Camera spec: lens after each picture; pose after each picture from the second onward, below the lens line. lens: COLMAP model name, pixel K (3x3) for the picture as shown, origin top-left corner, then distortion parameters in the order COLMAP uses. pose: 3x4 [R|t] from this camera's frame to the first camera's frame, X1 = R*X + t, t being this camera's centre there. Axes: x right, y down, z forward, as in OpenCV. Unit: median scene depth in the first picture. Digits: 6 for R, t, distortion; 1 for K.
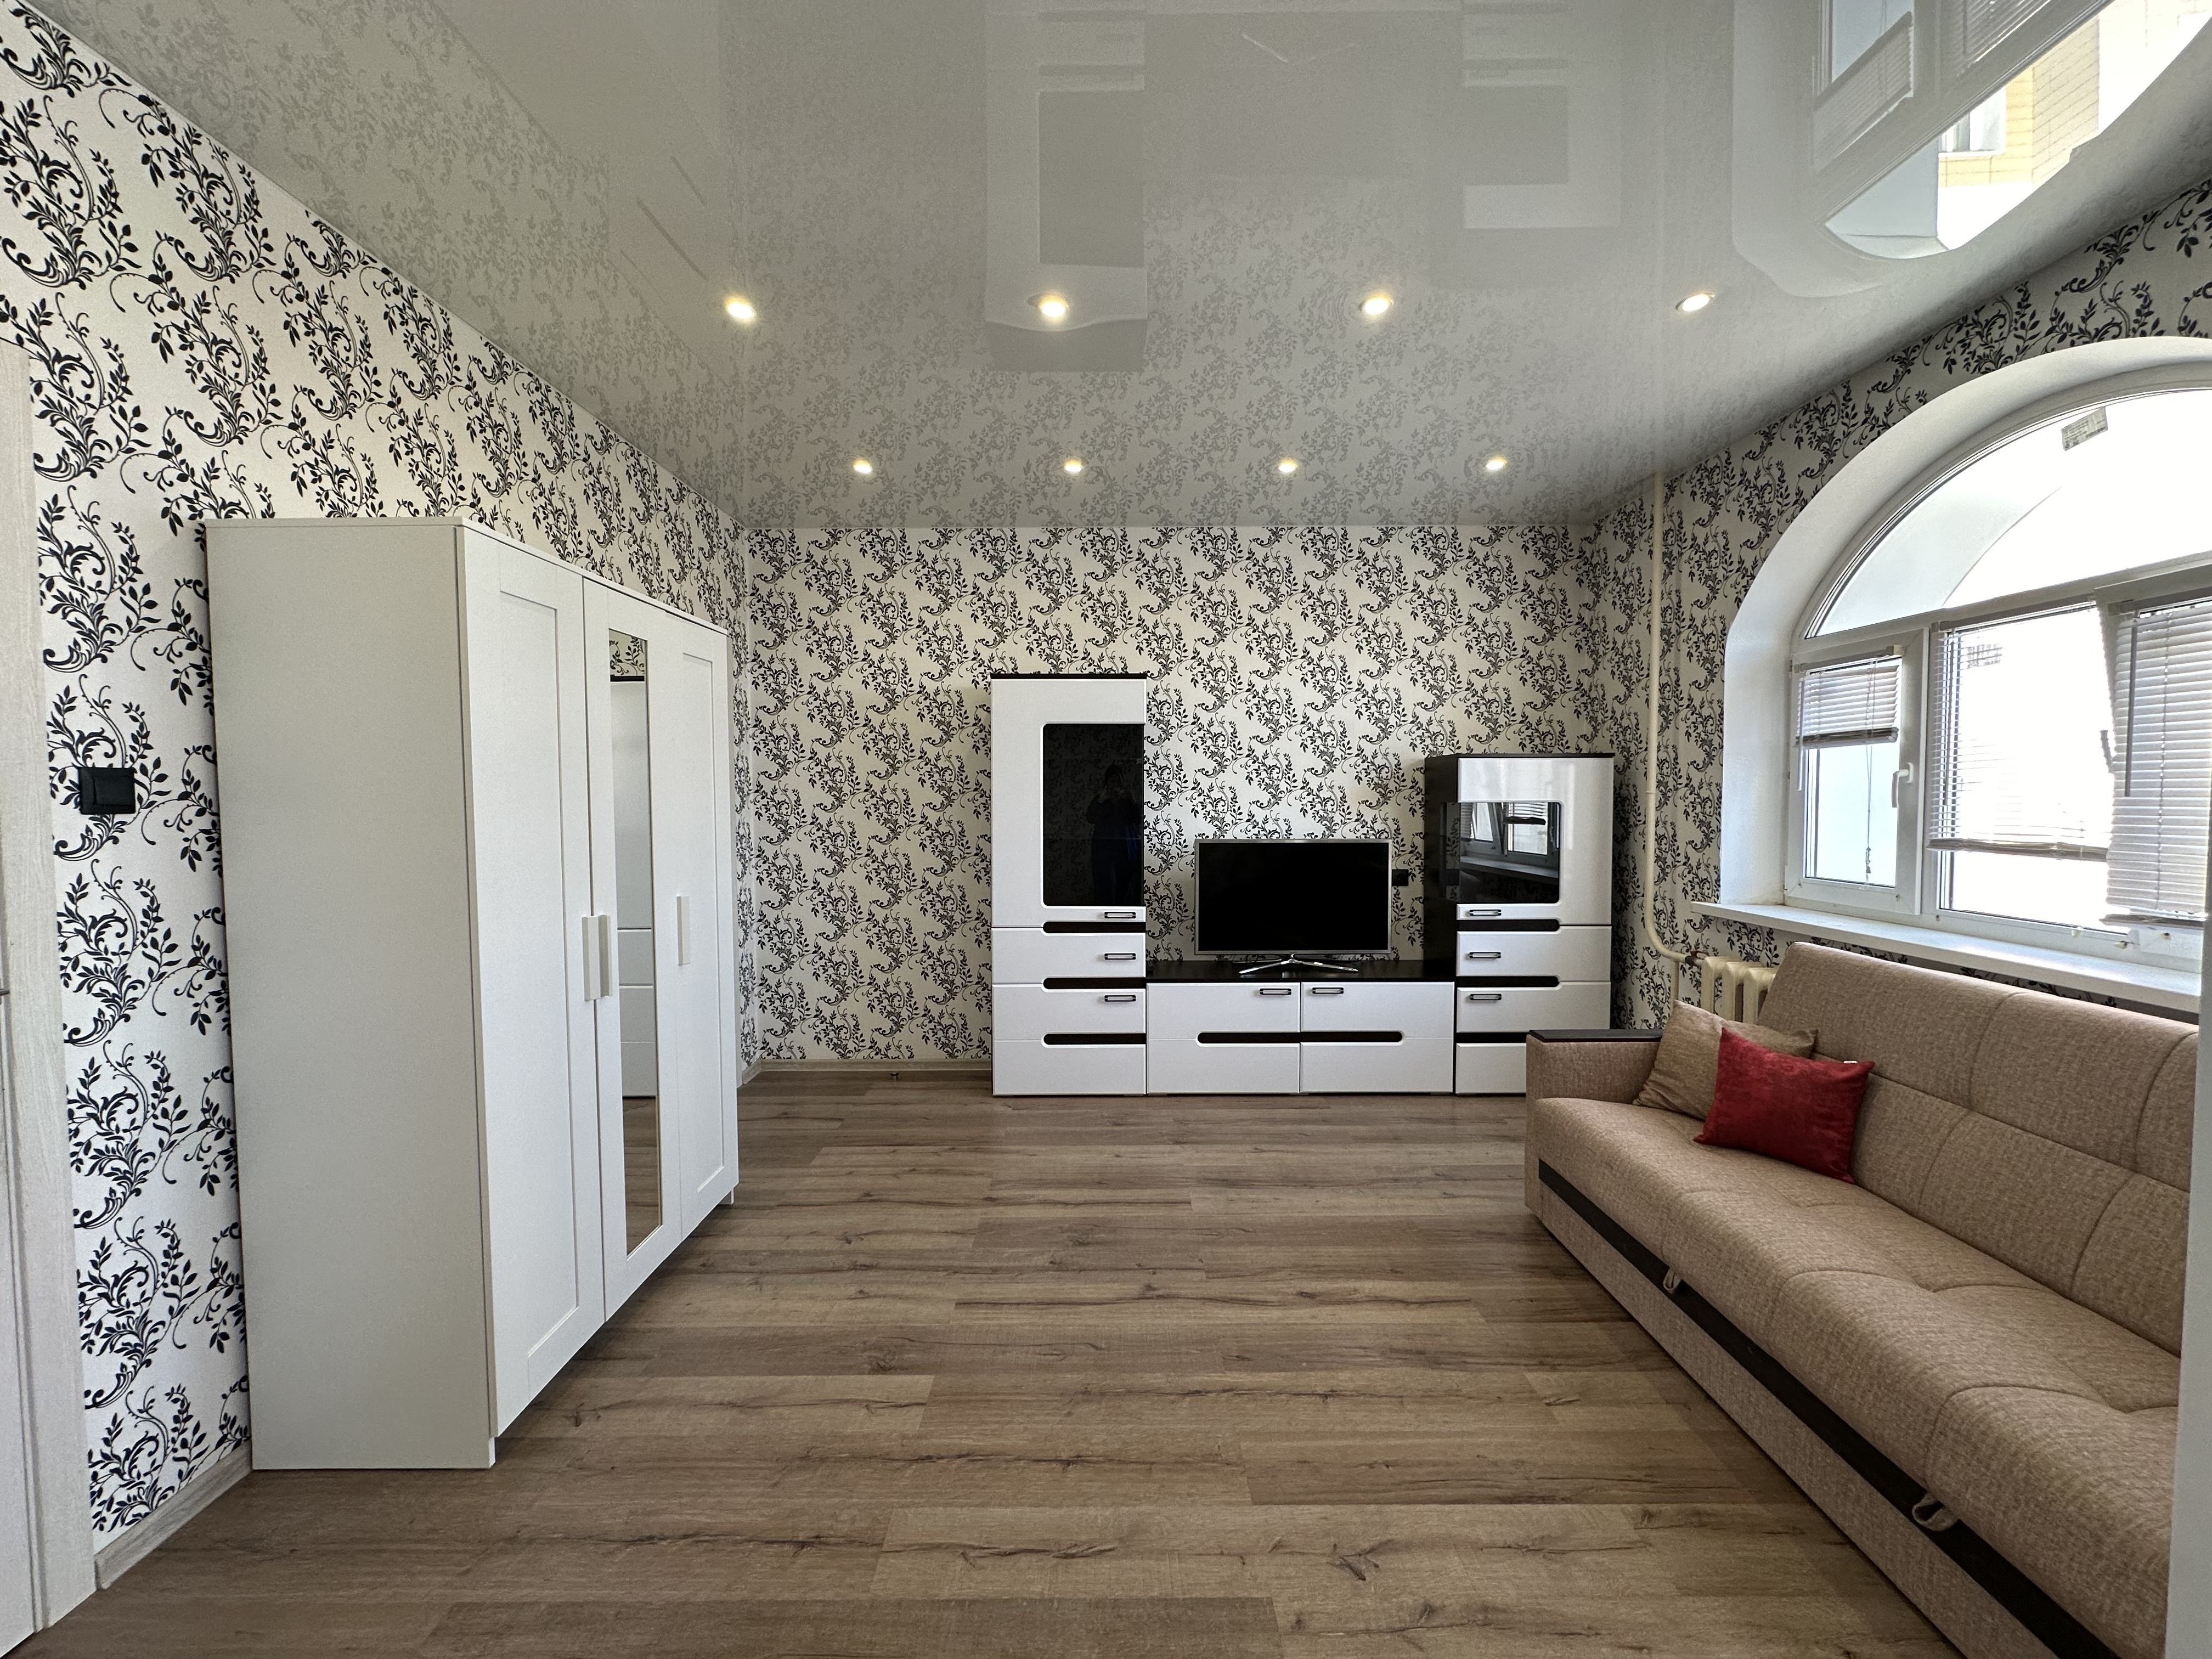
lens RADIAL K [[884.9, 0, 1105.9], [0, 884.9, 834.5], [0, 0, 1]] dist [-0.001349, 0.000607]
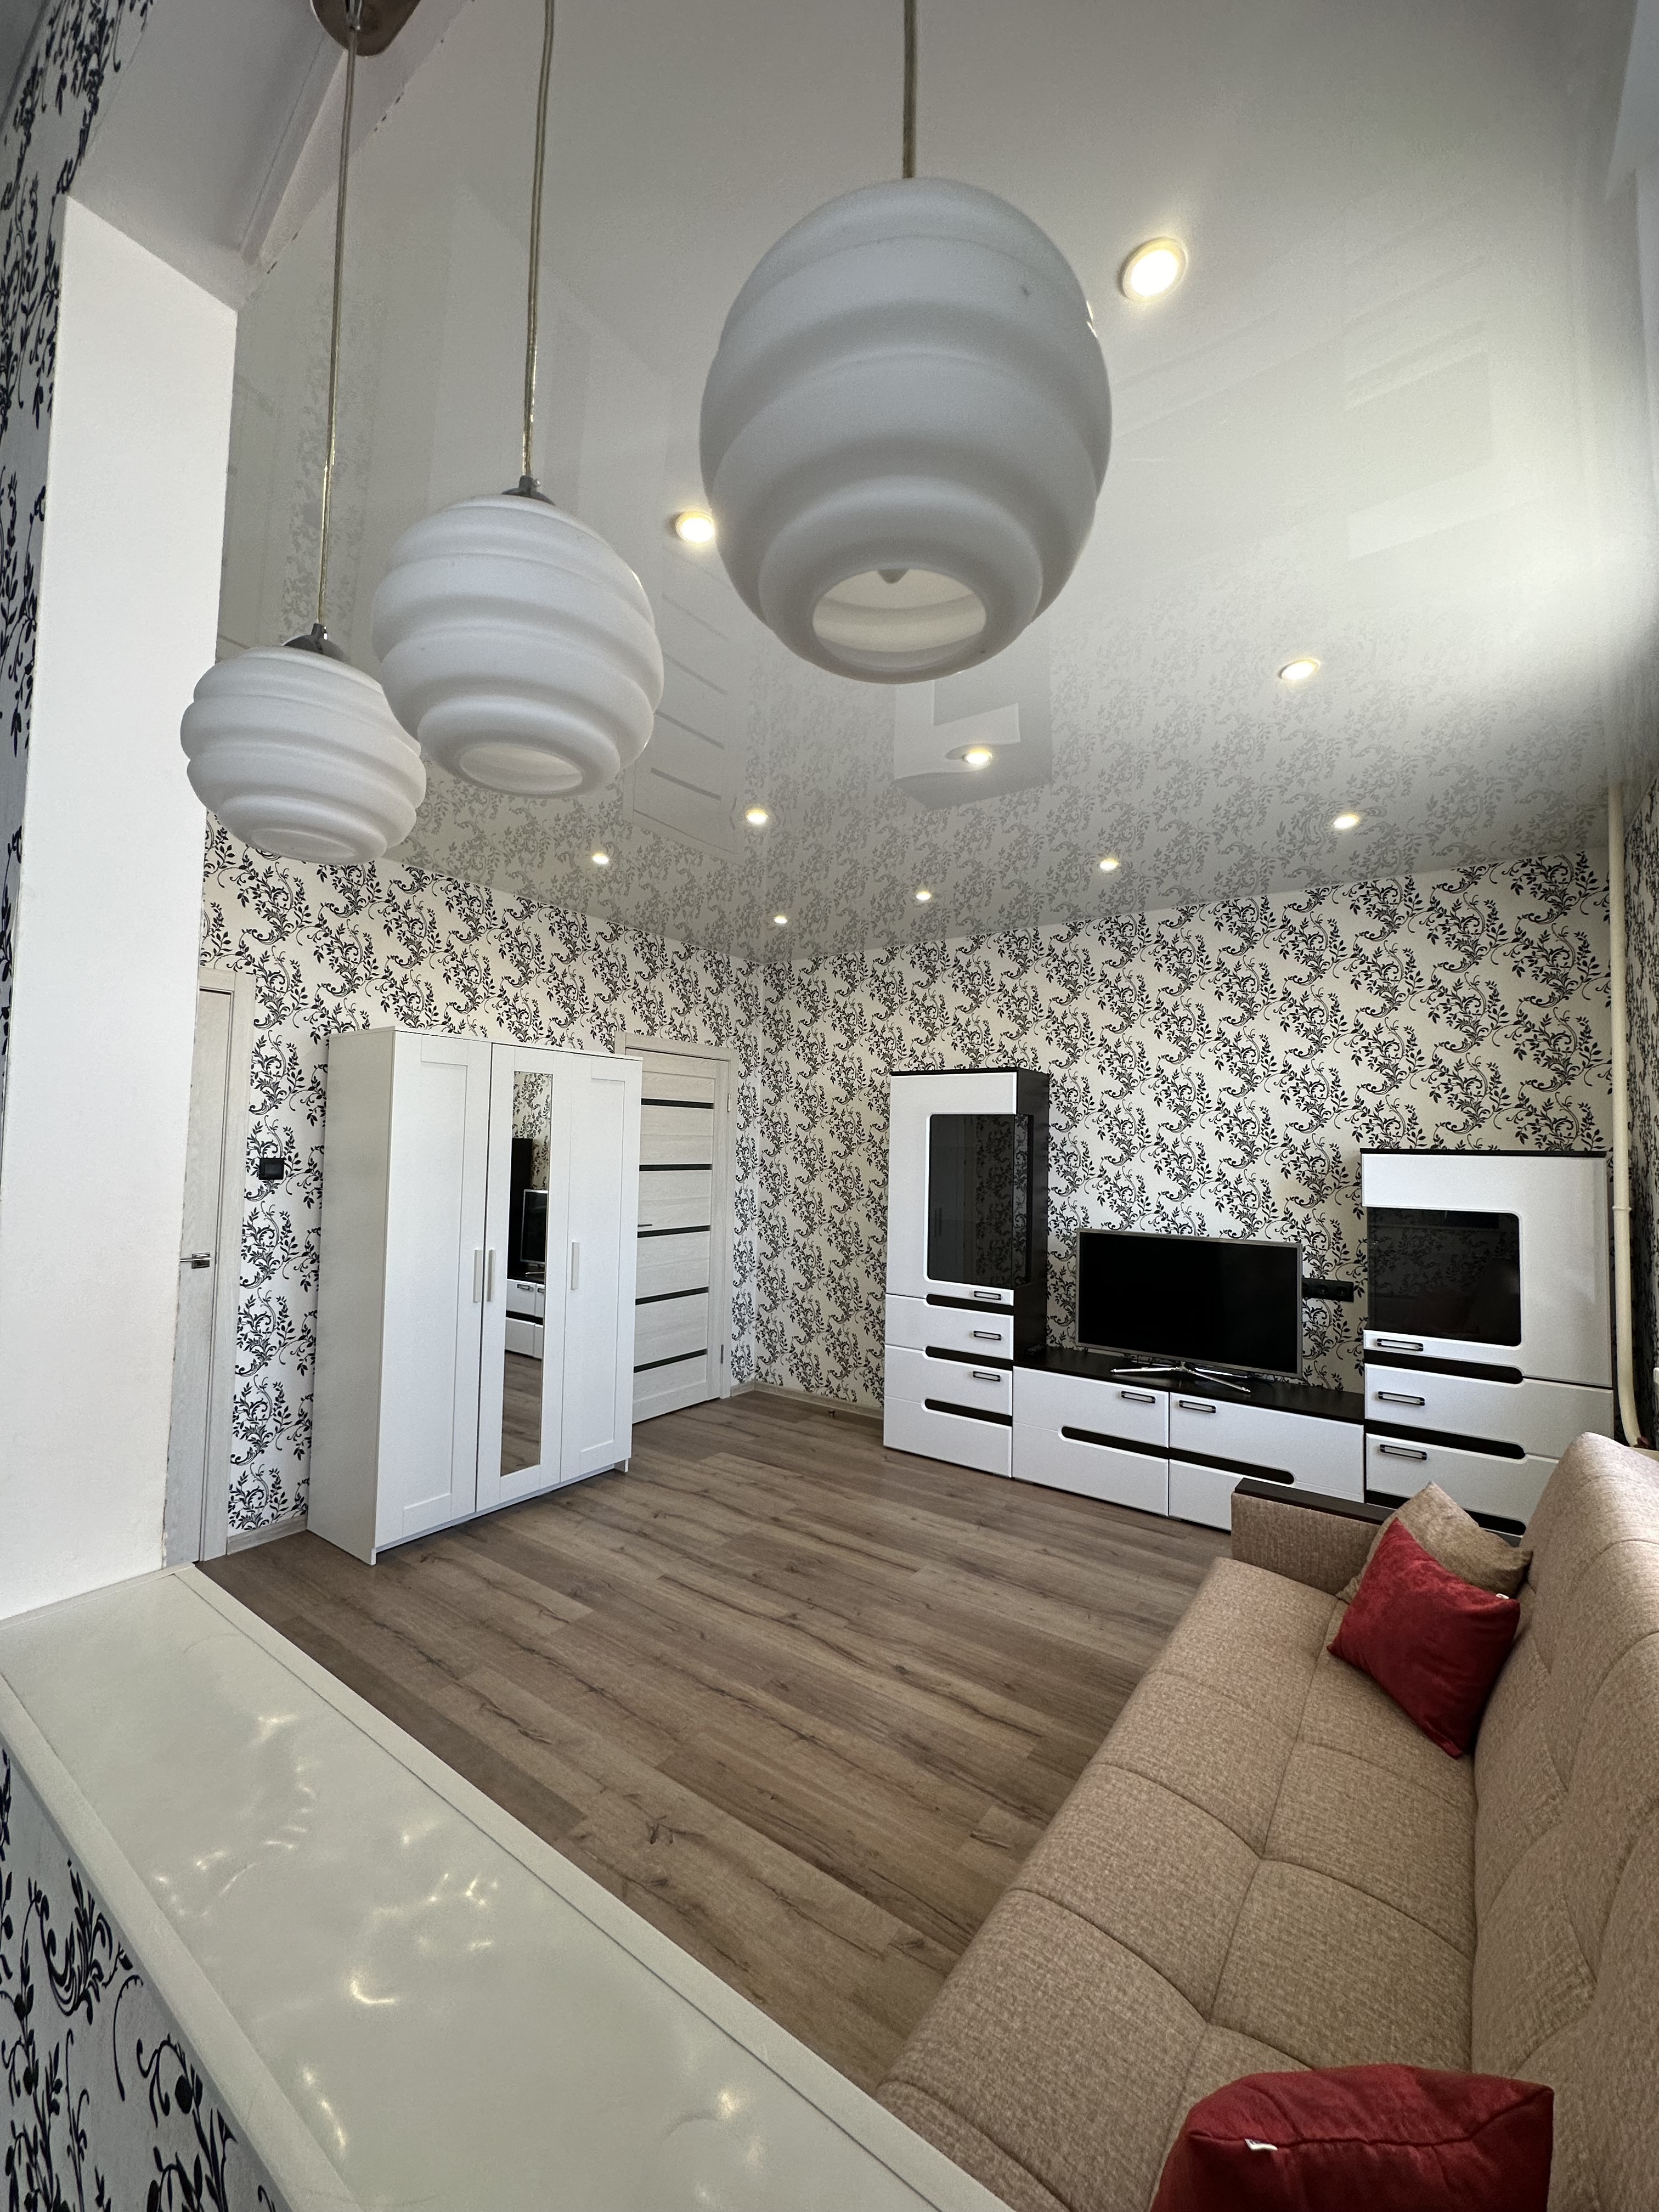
lens RADIAL K [[884.9, 0, 826.0], [0, 884.9, 1110.5], [0, 0, 1]] dist [-0.001349, 0.000607]
pose [[0.809760, -0.005591, -0.586735, 0.567499], [-0.050136, 0.995638, -0.078681, -0.041814], [0.584615, 0.093129, 0.805948, 0.024559]]
